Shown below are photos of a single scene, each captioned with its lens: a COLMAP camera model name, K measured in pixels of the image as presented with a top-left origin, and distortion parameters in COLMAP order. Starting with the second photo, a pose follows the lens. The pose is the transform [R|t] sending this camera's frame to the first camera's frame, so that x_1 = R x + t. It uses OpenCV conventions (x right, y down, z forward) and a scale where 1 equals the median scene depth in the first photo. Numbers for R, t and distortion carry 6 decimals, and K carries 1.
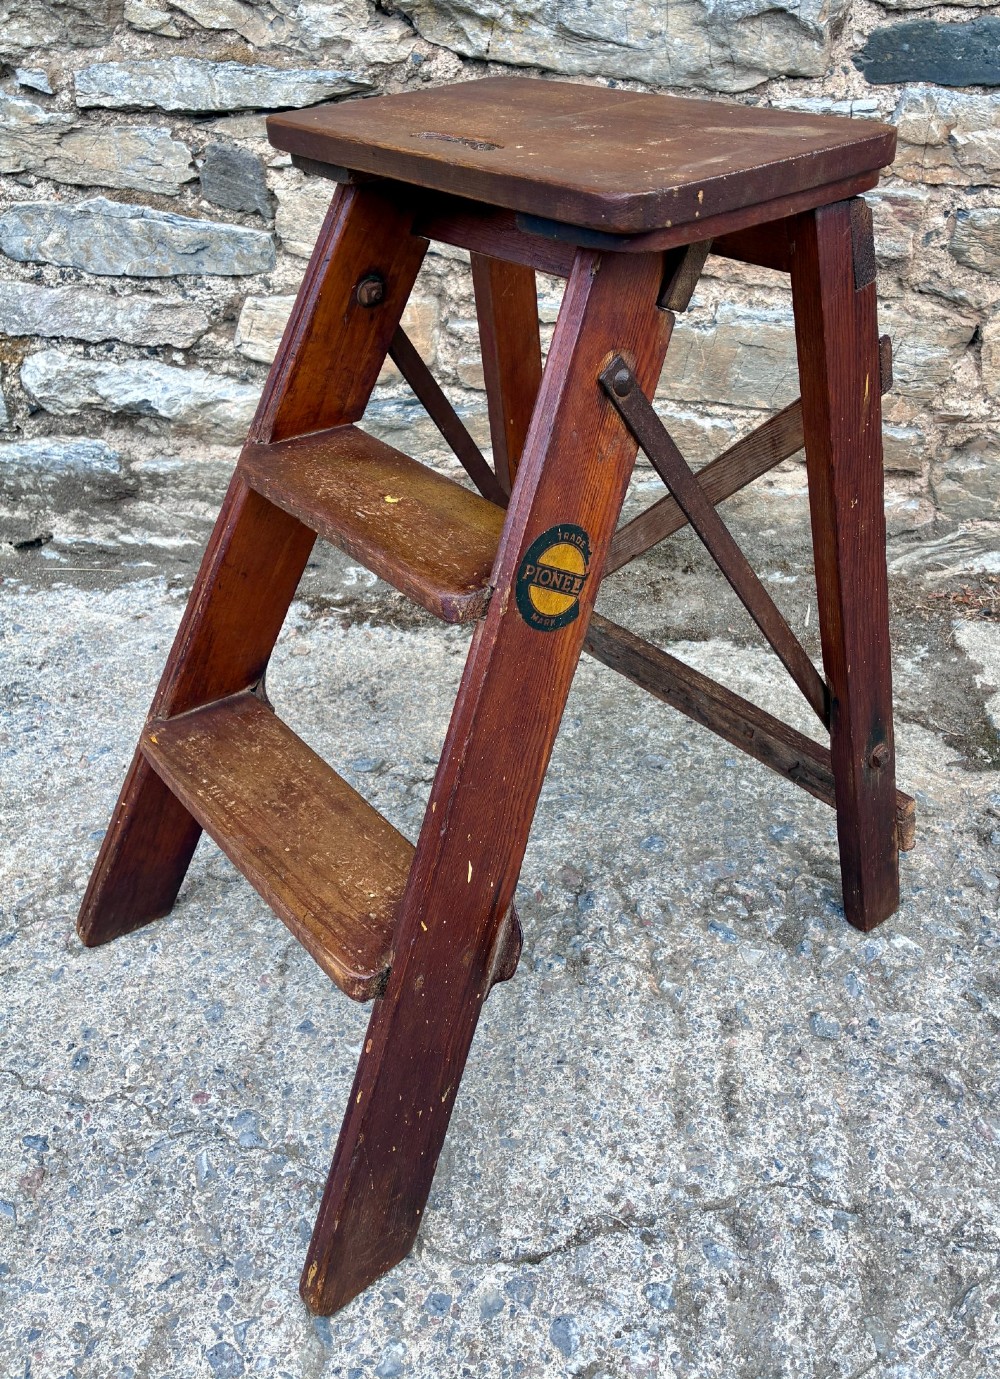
lens RADIAL K [[1199.3, 0, 538.6], [0, 1199.3, 622.3], [0, 0, 1]] dist [0.033059, -0.030652]
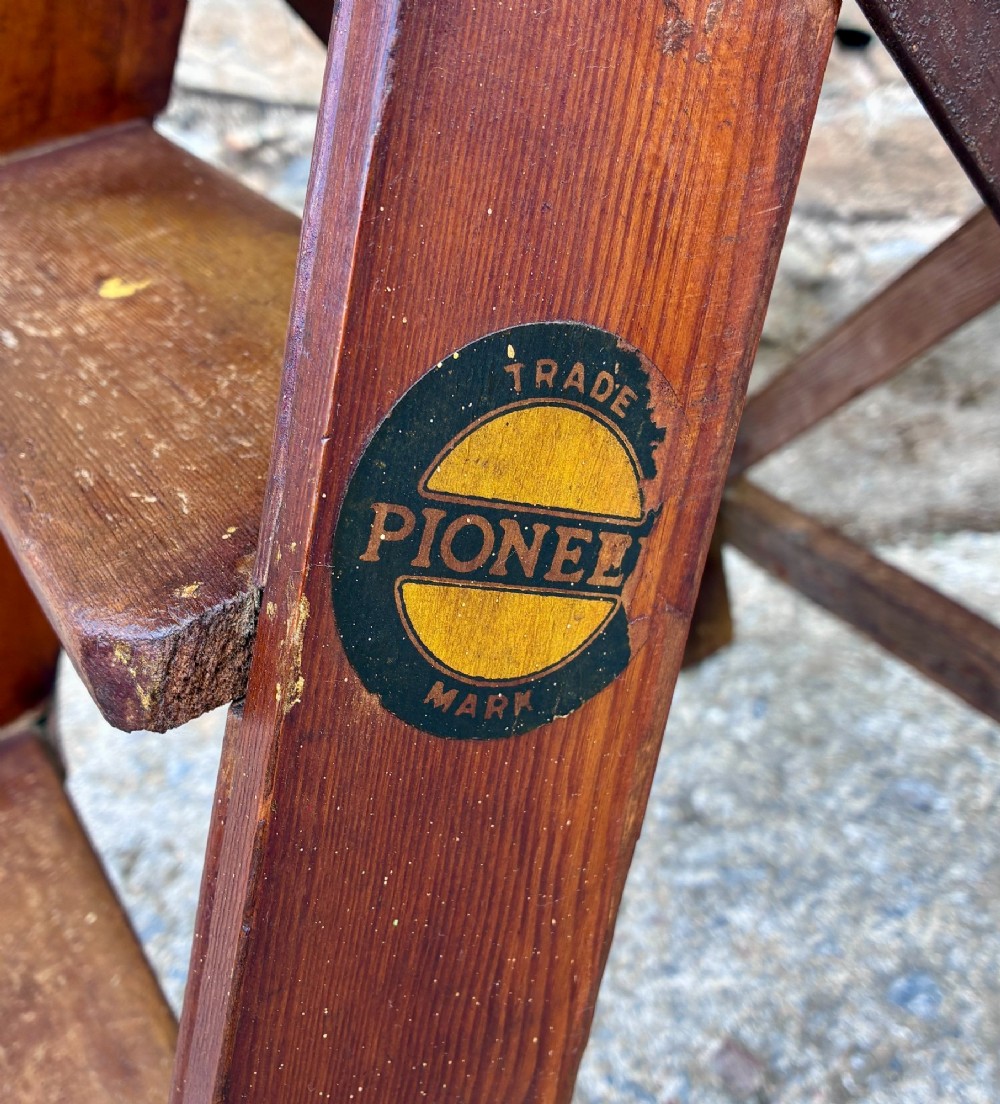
lens RADIAL K [[1374.2, 0, 465.0], [0, 1374.2, 571.9], [0, 0, 1]] dist [-0.001596, -0.002436]
pose [[0.976787, -0.027506, -0.212440, 0.037288], [0.044775, 0.996032, 0.076910, -0.030309], [0.209481, -0.084637, 0.974143, 0.404134]]
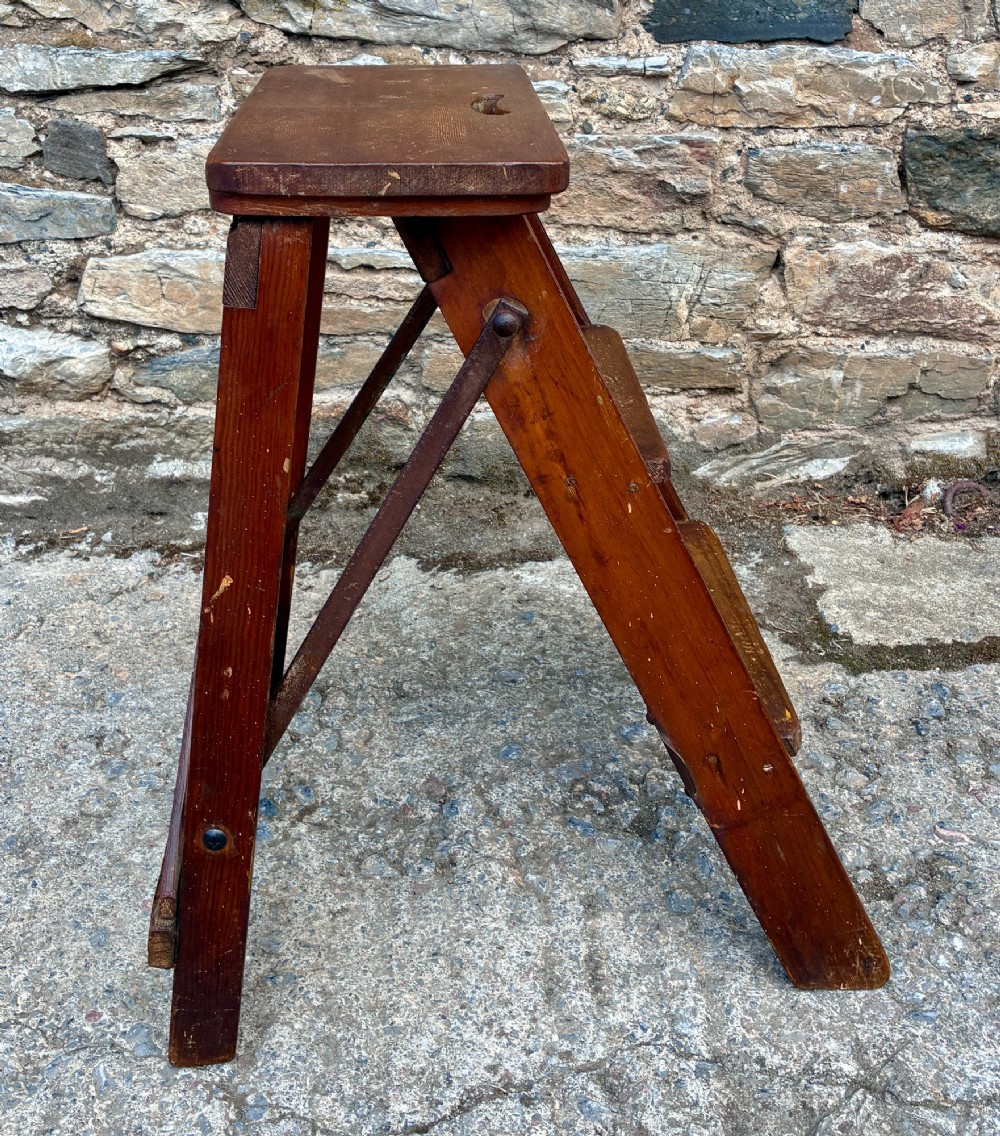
lens RADIAL K [[1310.4, 0, 455.8], [0, 1310.4, 439.5], [0, 0, 1]] dist [0.011398, 0.016587]
pose [[0.996375, -0.058547, 0.061726, -0.006486], [0.064793, 0.992402, -0.104595, 0.028297], [-0.055133, 0.108215, 0.992598, -0.144975]]
